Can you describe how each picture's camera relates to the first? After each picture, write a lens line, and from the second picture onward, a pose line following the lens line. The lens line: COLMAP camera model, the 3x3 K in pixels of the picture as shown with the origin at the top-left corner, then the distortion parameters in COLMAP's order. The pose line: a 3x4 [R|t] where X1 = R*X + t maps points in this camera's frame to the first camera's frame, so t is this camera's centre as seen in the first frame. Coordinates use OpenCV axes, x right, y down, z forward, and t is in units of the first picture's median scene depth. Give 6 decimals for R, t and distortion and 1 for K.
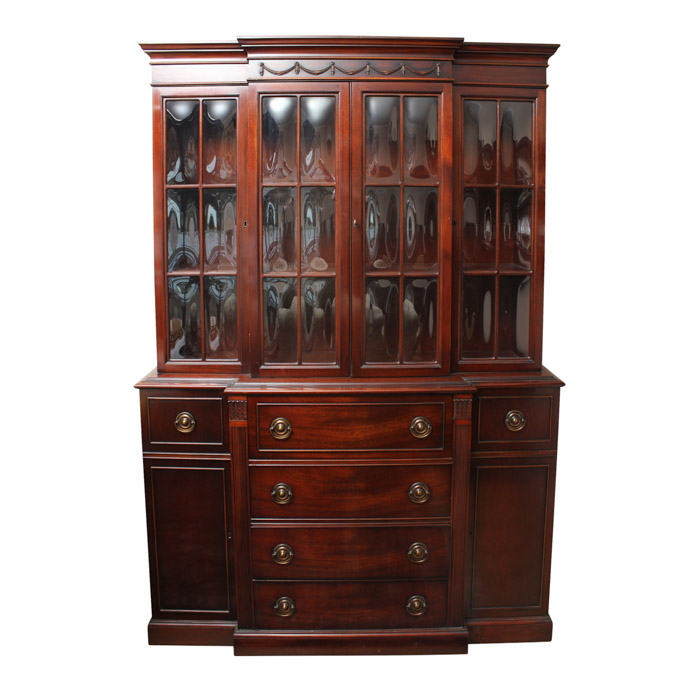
lens RADIAL K [[580.5, 0, 365.4], [0, 580.5, 264.5], [0, 0, 1]] dist [-0.119620, 0.054054]
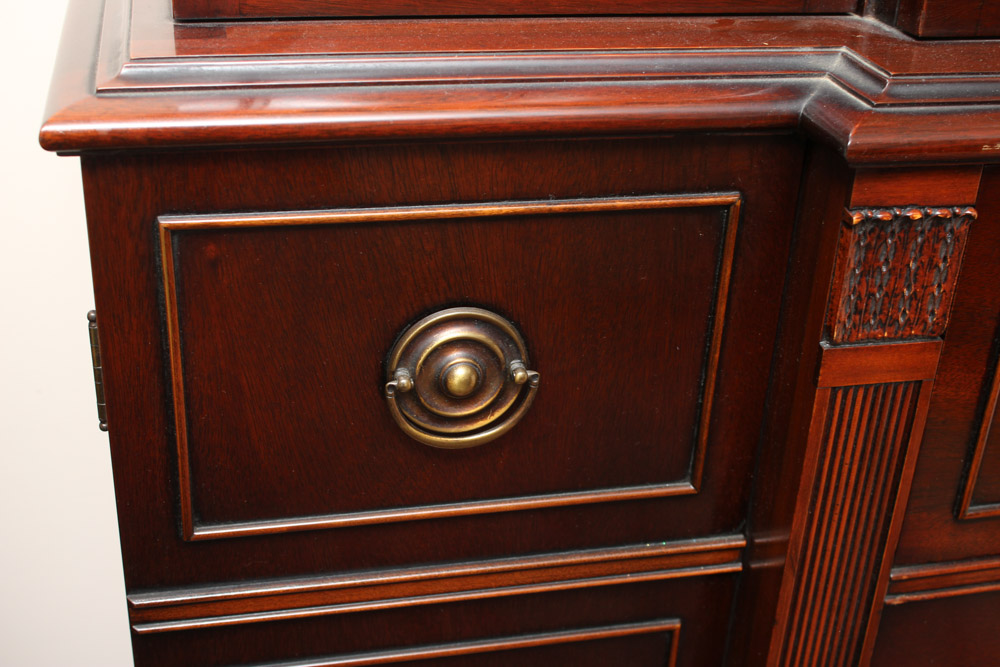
lens RADIAL K [[1342.6, 0, 501.9], [0, 1342.6, 341.2], [0, 0, 1]] dist [-0.054266, 0.000000]
pose [[0.975102, -0.059933, 0.213503, -0.375101], [-0.032634, 0.913520, 0.405482, 0.137167], [-0.219342, -0.402354, 0.888820, 0.712313]]
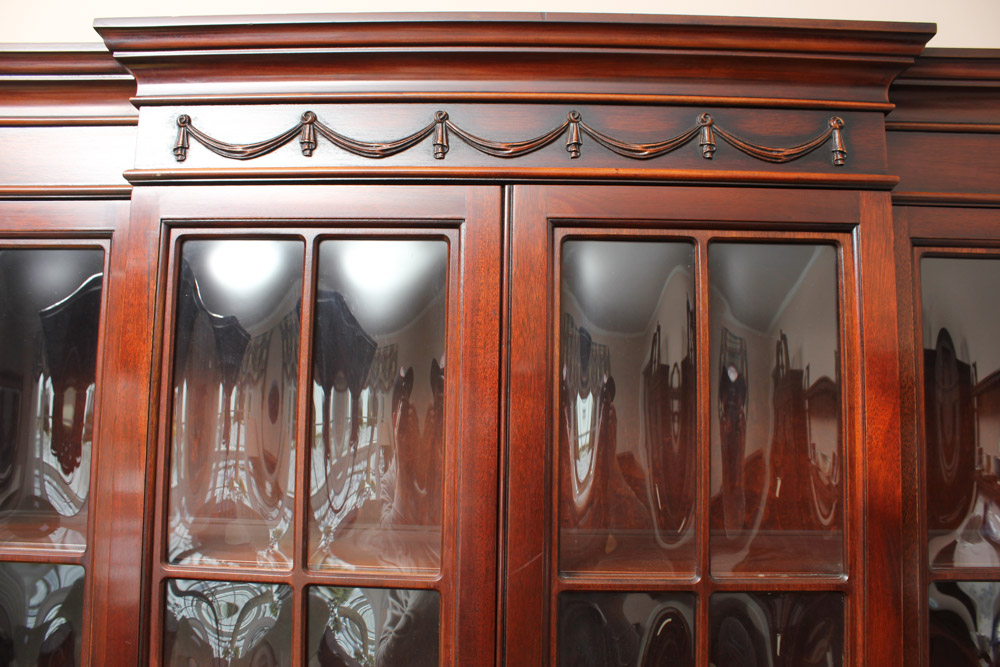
lens RADIAL K [[832.9, 0, 508.0], [0, 832.9, 335.4], [0, 0, 1]] dist [-0.163535, 0.119536]
pose [[0.999557, 0.009038, -0.028343, -0.013773], [-0.013463, 0.987015, -0.160060, -0.186840], [0.026529, 0.160371, 0.986700, 0.628875]]
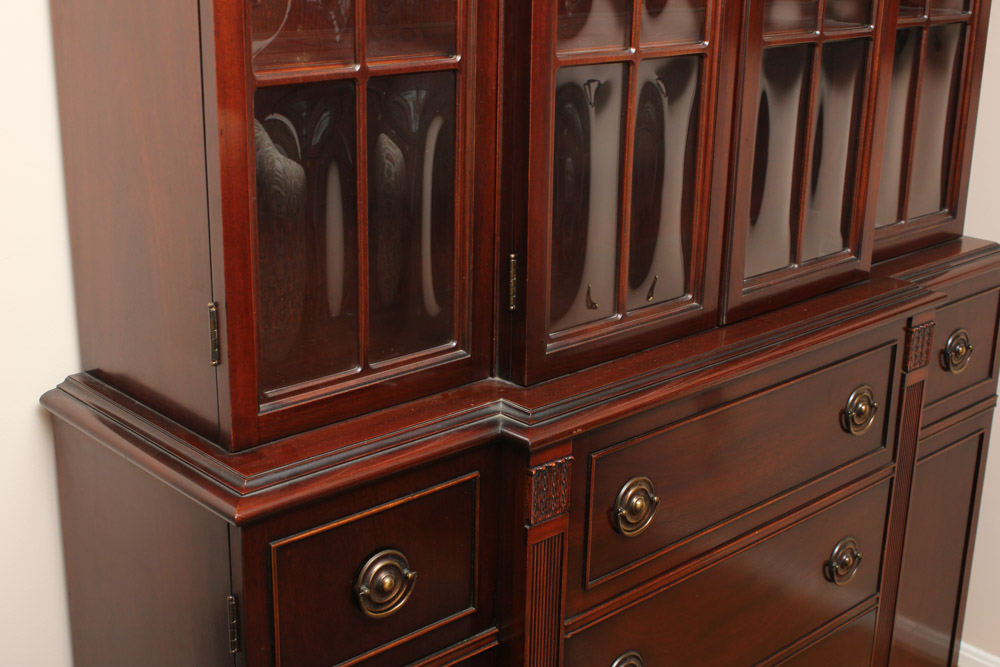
lens RADIAL K [[1342.6, 0, 498.4], [0, 1342.6, 332.8], [0, 0, 1]] dist [-0.054266, 0.000000]
pose [[0.740590, -0.191779, 0.644009, -0.693853], [0.023778, 0.965287, 0.260108, -0.027949], [-0.671537, -0.177320, 0.719441, 0.482049]]
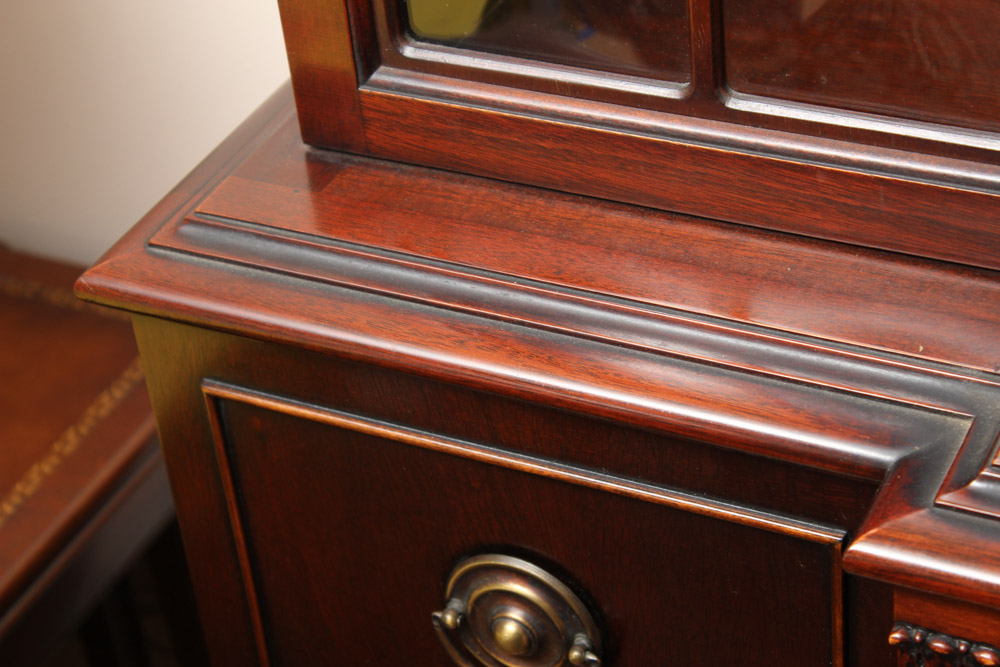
lens RADIAL K [[2367.7, 0, 497.7], [0, 2367.7, 333.3], [0, 0, 1]] dist [0.029362, 0.000000]
pose [[0.887716, 0.197920, -0.415678, -0.137801], [0.063259, 0.841880, 0.535945, -0.024626], [0.456024, -0.502062, 0.734830, 0.680644]]
